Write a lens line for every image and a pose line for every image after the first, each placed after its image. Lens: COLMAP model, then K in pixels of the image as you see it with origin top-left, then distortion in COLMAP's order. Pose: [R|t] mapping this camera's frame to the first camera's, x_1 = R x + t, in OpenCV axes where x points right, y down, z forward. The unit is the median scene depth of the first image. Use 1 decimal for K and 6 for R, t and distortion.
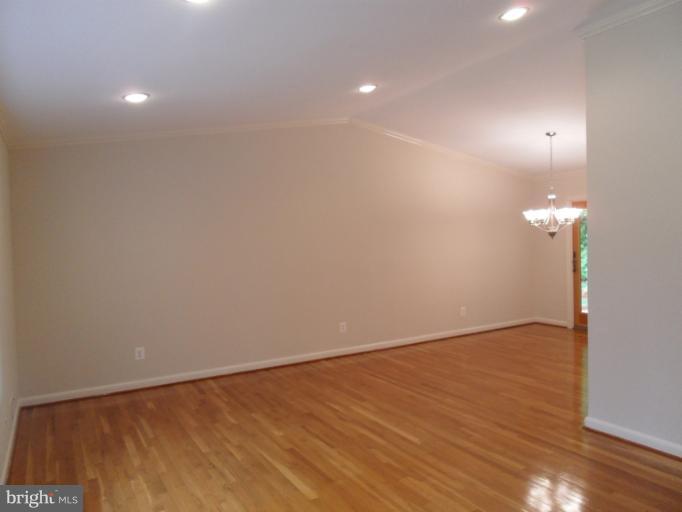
lens RADIAL K [[505.8, 0, 339.5], [0, 505.8, 254.5], [0, 0, 1]] dist [0.024751, -0.003331]
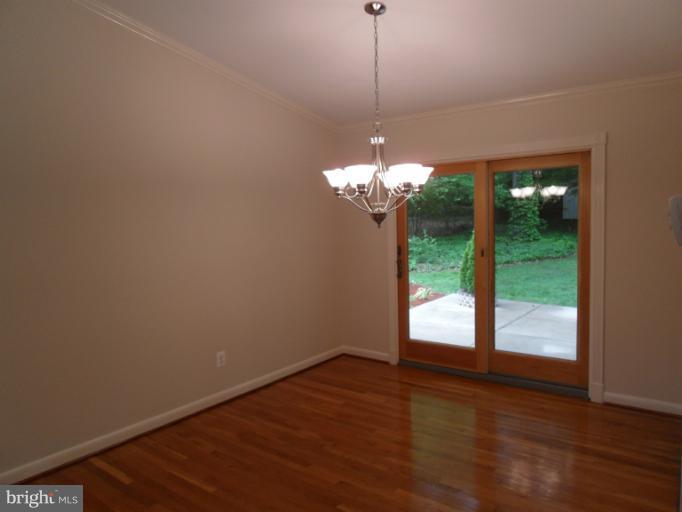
lens RADIAL K [[505.8, 0, 341.8], [0, 505.8, 254.5], [0, 0, 1]] dist [0.024751, -0.003331]
pose [[0.927810, -0.018629, 0.372588, 0.195326], [0.008297, 0.999536, 0.029316, -0.017272], [-0.372961, -0.024108, 0.927534, 0.540099]]
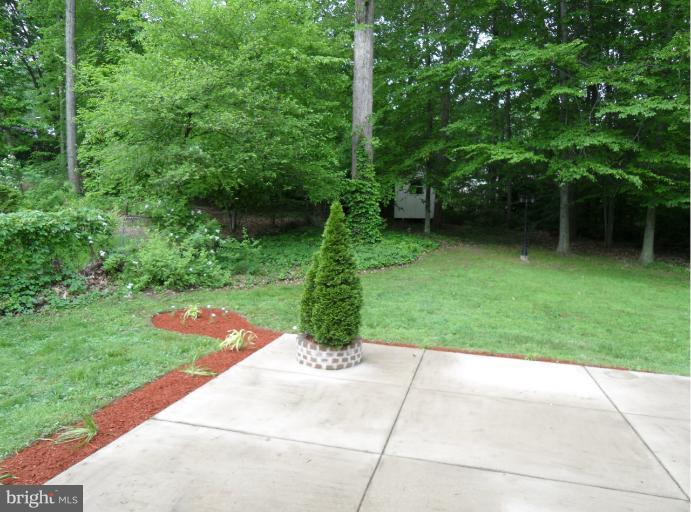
lens RADIAL K [[512.5, 0, 344.8], [0, 512.5, 251.5], [0, 0, 1]] dist [0.024751, -0.003331]
pose [[0.745589, -0.016595, 0.666199, 0.376614], [-0.005910, 0.999486, 0.031512, -0.027496], [-0.666380, -0.027432, 0.745108, 0.823403]]
